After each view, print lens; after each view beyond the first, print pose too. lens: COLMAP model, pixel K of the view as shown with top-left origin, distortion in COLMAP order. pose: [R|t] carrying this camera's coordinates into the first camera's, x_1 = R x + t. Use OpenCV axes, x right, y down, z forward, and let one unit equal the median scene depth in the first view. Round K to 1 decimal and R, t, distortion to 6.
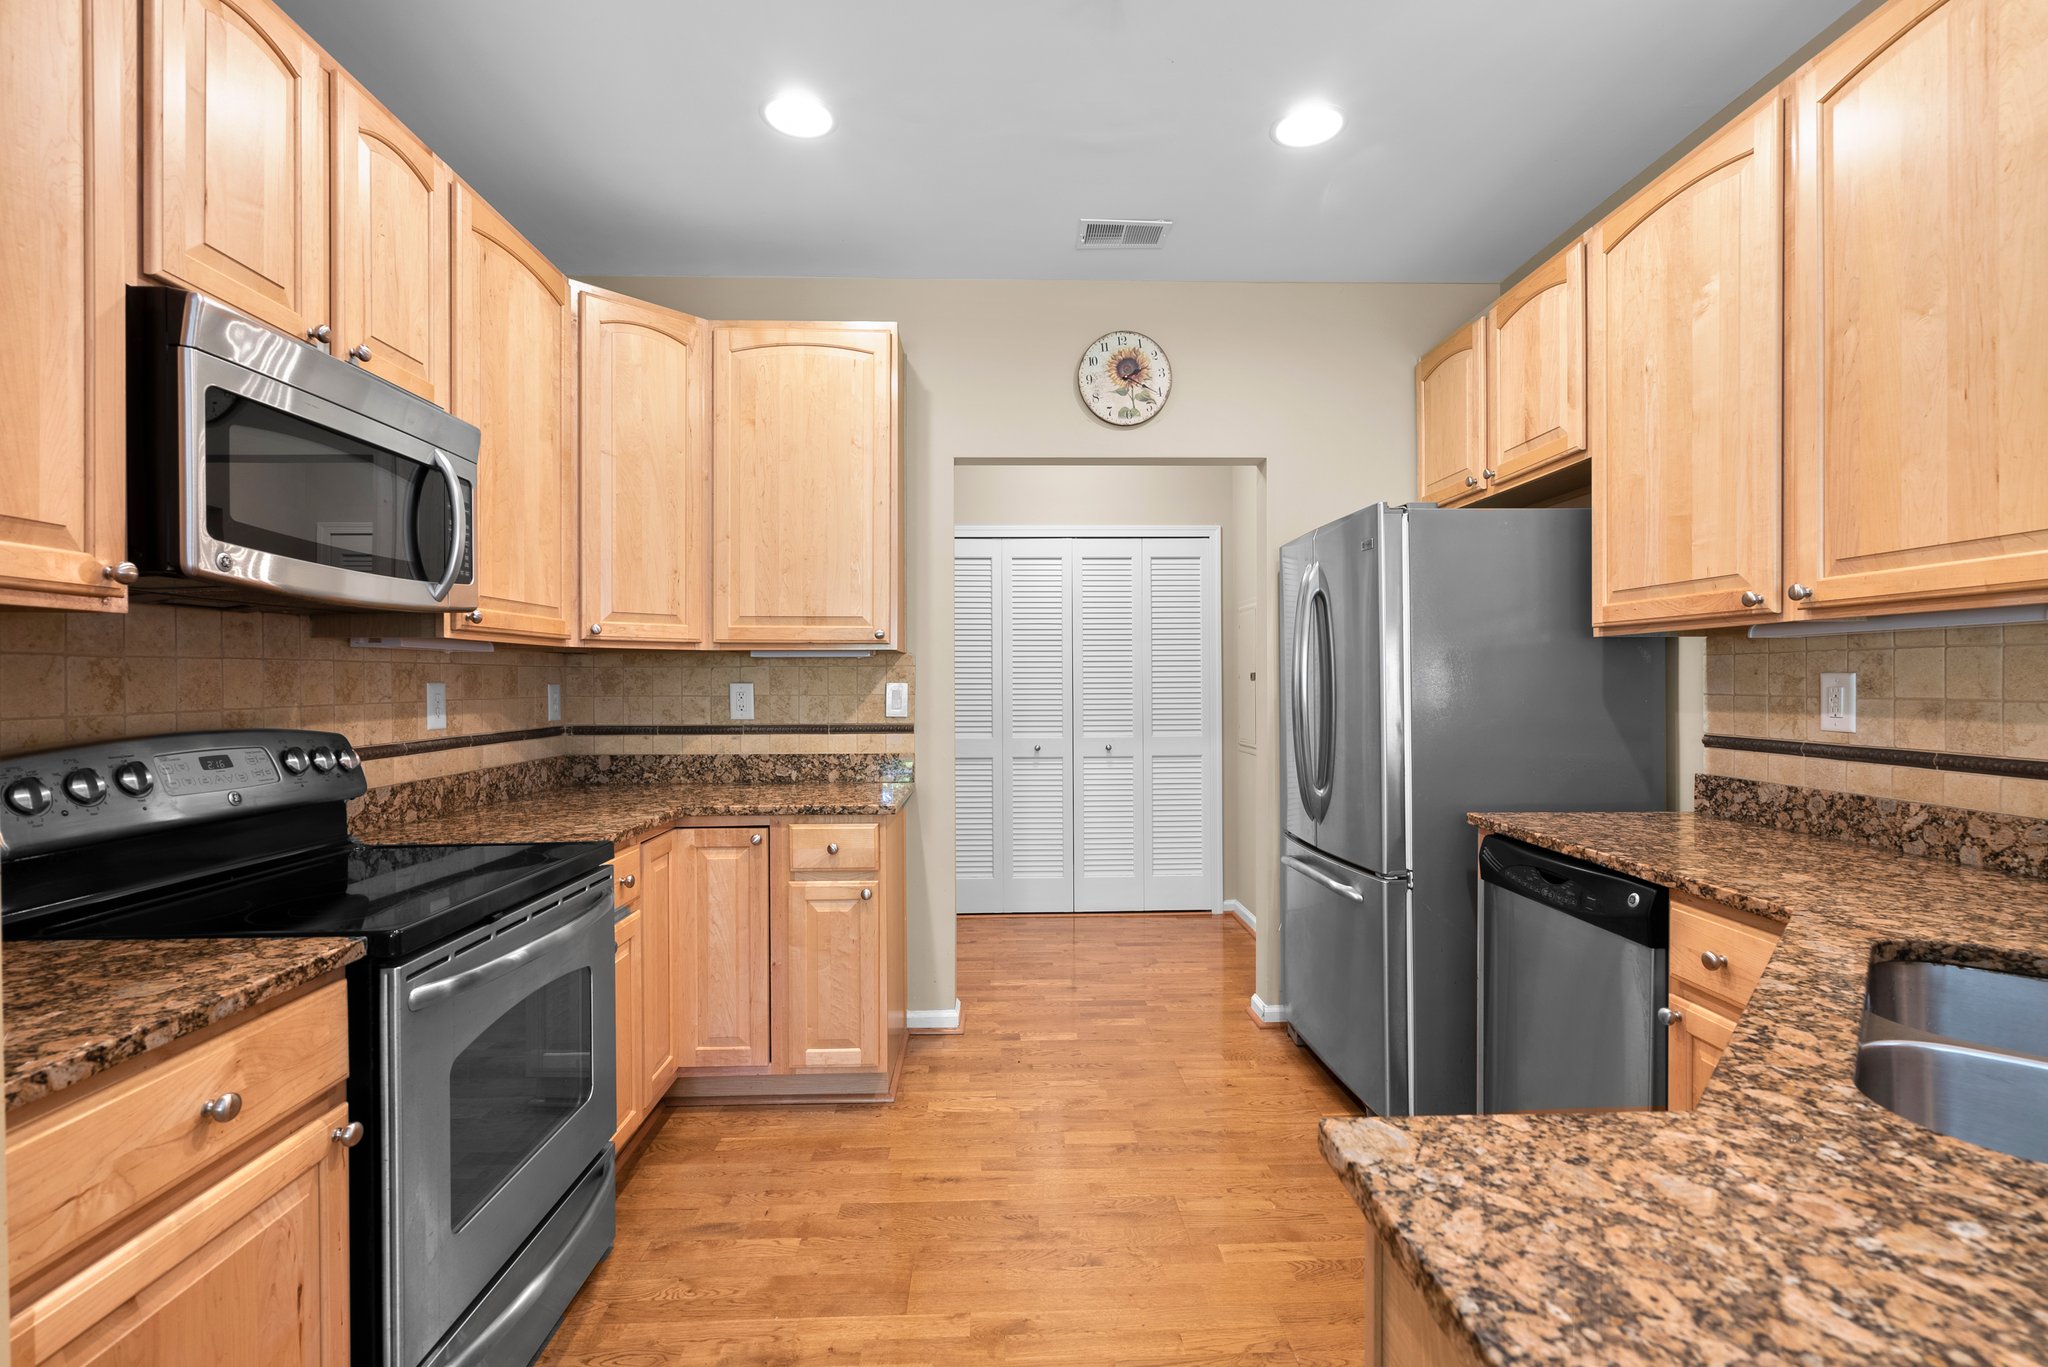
lens RADIAL K [[937.9, 0, 1024.0], [0, 937.9, 682.5], [0, 0, 1]] dist [-0.006535, 0.002493]
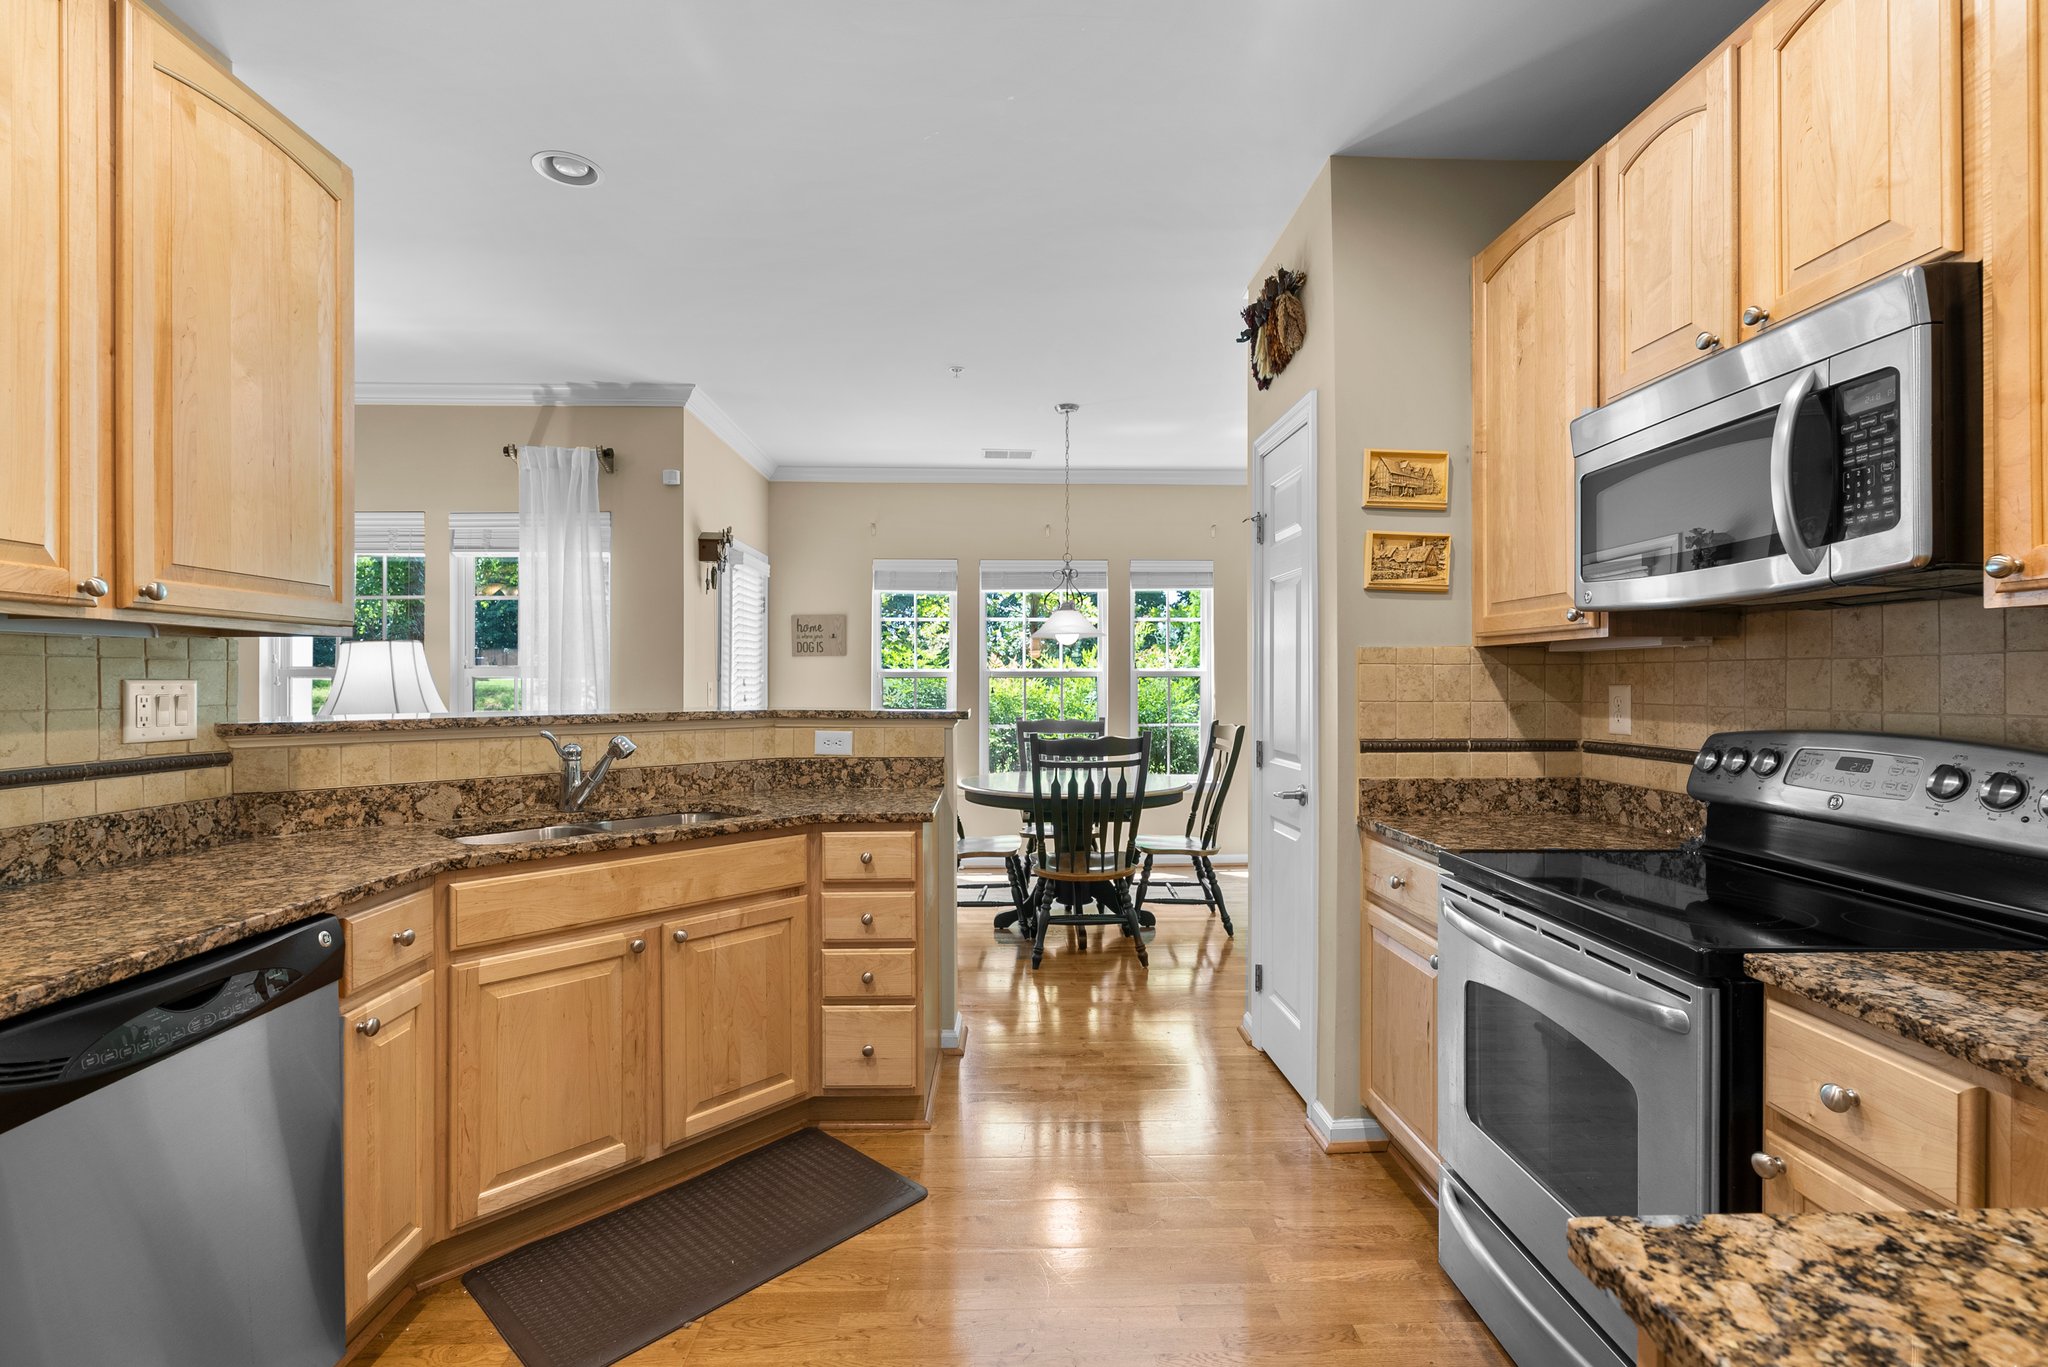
lens RADIAL K [[937.9, 0, 1021.6], [0, 937.9, 681.6], [0, 0, 1]] dist [-0.006535, 0.002493]
pose [[-0.999984, 0.005626, 0.000695, -0.004231], [0.005628, 0.999981, 0.002635, -0.008120], [-0.000680, 0.002639, -0.999996, 2.011419]]
